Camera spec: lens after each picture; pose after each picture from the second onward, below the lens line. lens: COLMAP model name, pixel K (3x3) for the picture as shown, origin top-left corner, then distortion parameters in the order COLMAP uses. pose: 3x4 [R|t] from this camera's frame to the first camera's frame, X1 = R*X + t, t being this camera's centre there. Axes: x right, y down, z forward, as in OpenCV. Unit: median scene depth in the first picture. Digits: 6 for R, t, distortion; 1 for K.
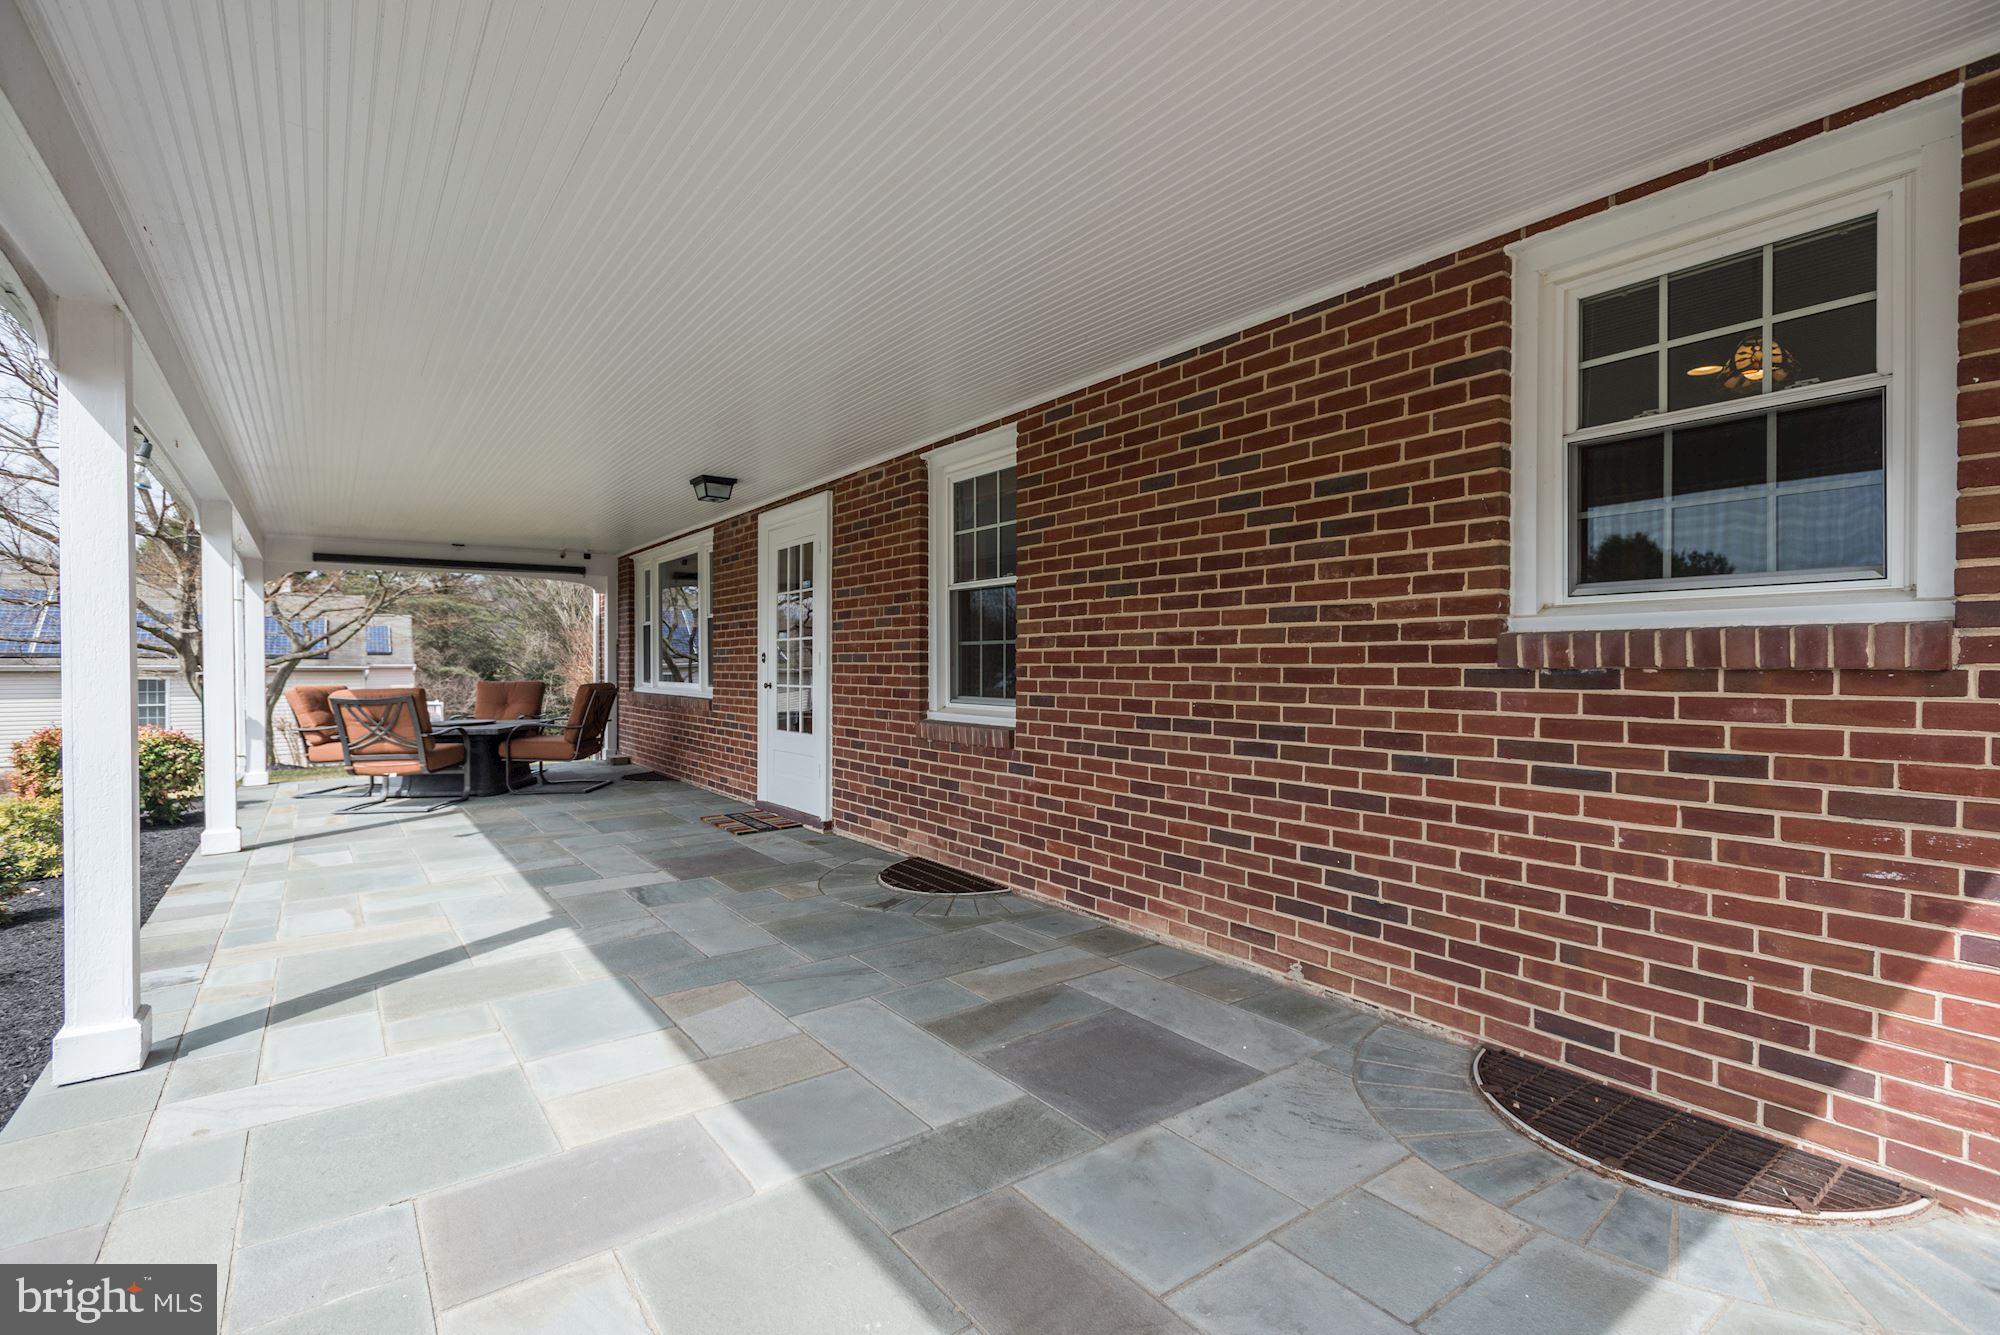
lens RADIAL K [[956.2, 0, 1013.4], [0, 956.2, 672.0], [0, 0, 1]] dist [-0.002043, 0.000324]
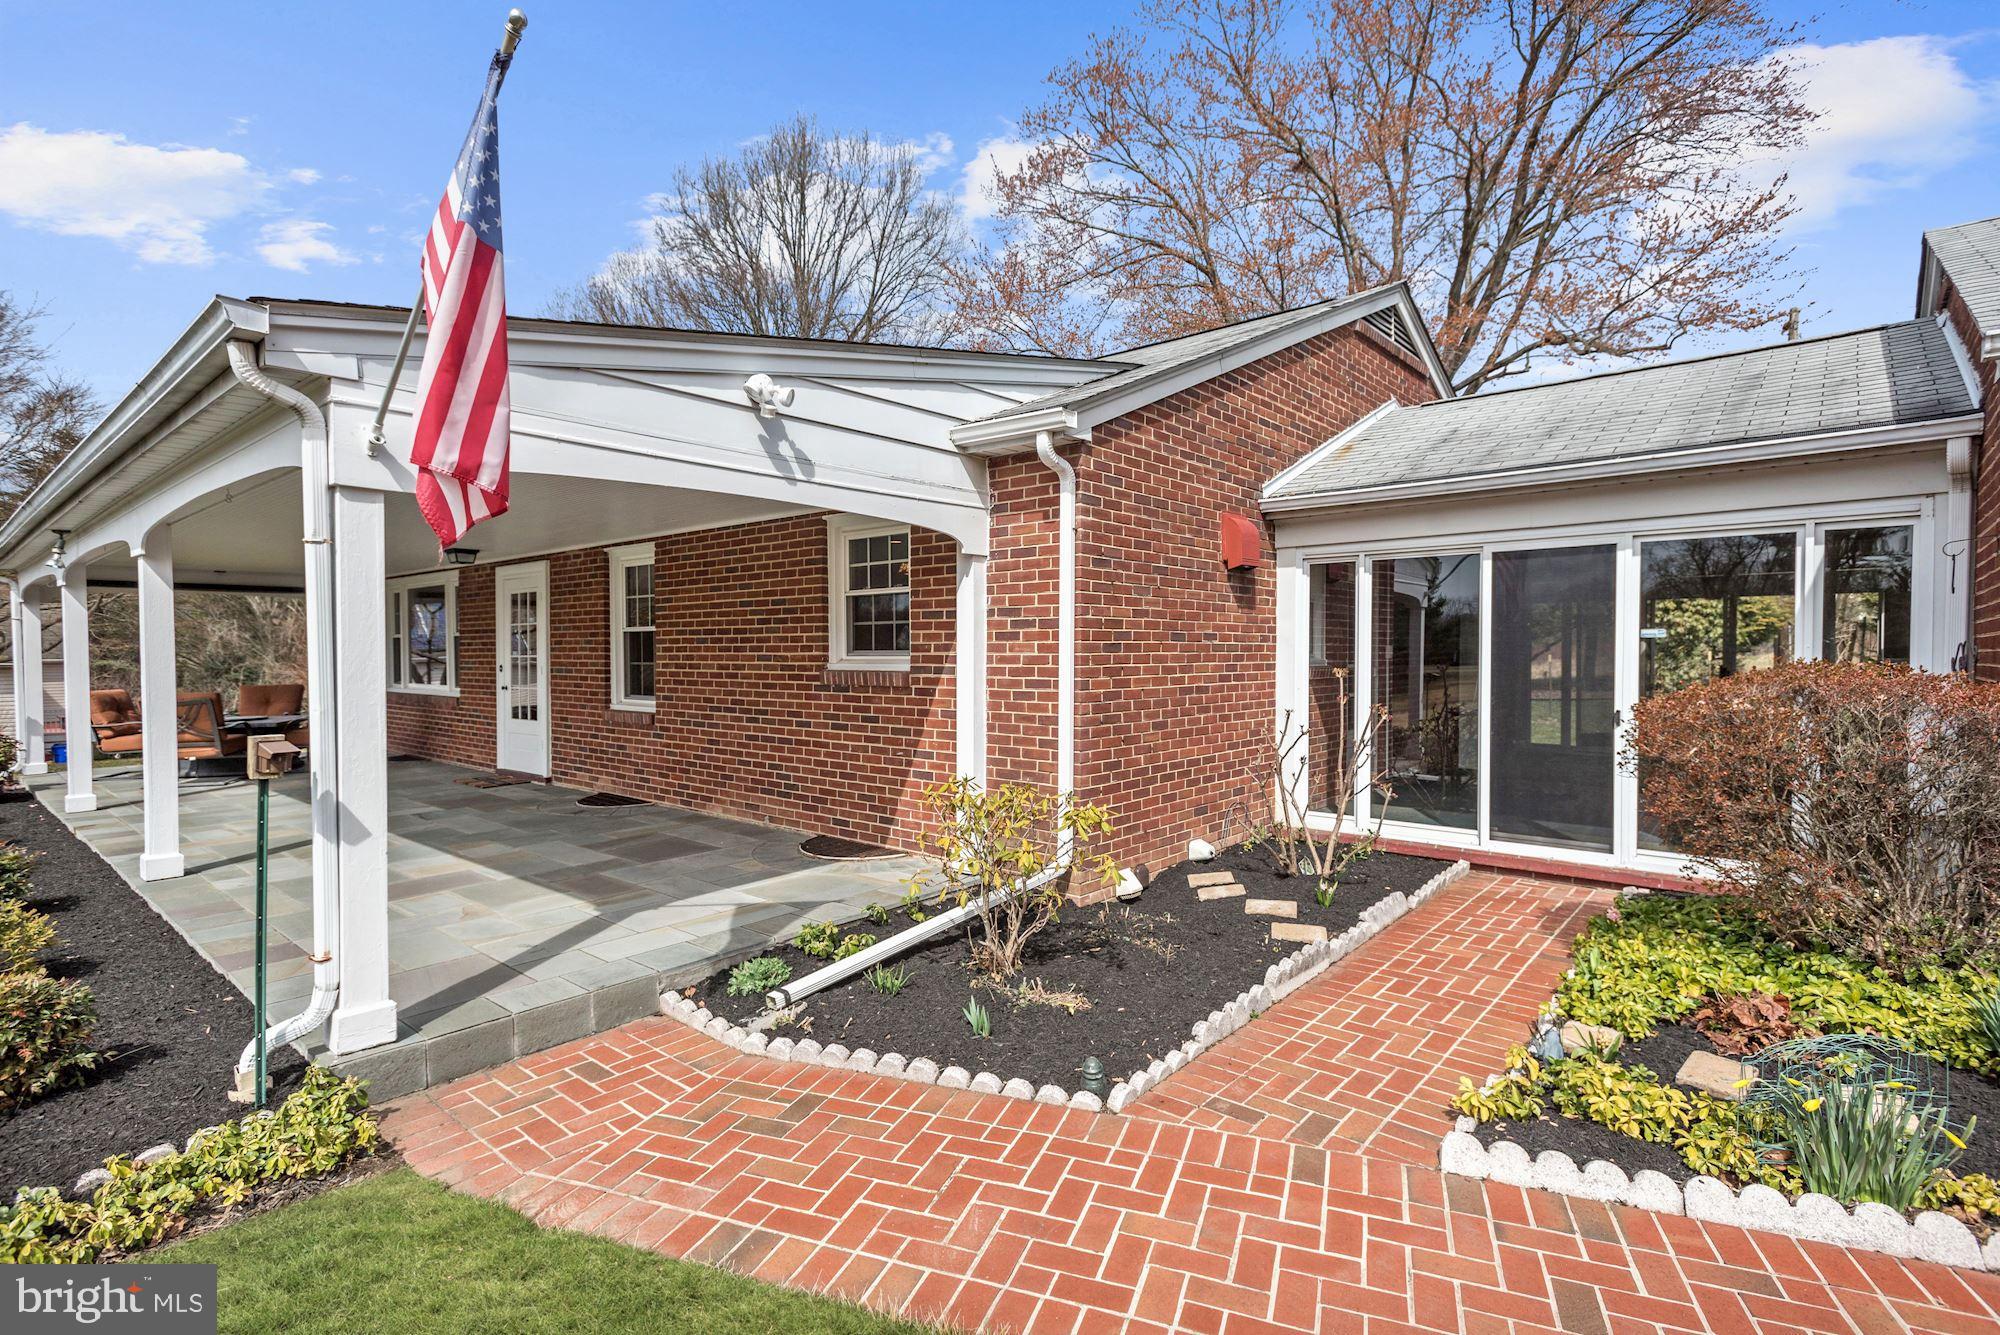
lens RADIAL K [[956.2, 0, 1013.4], [0, 956.2, 672.0], [0, 0, 1]] dist [-0.002043, 0.000324]
pose [[0.972242, -0.006452, 0.233888, 0.203008], [0.003911, 0.999928, 0.011325, -0.030943], [-0.233945, -0.010096, 0.972198, -0.772718]]
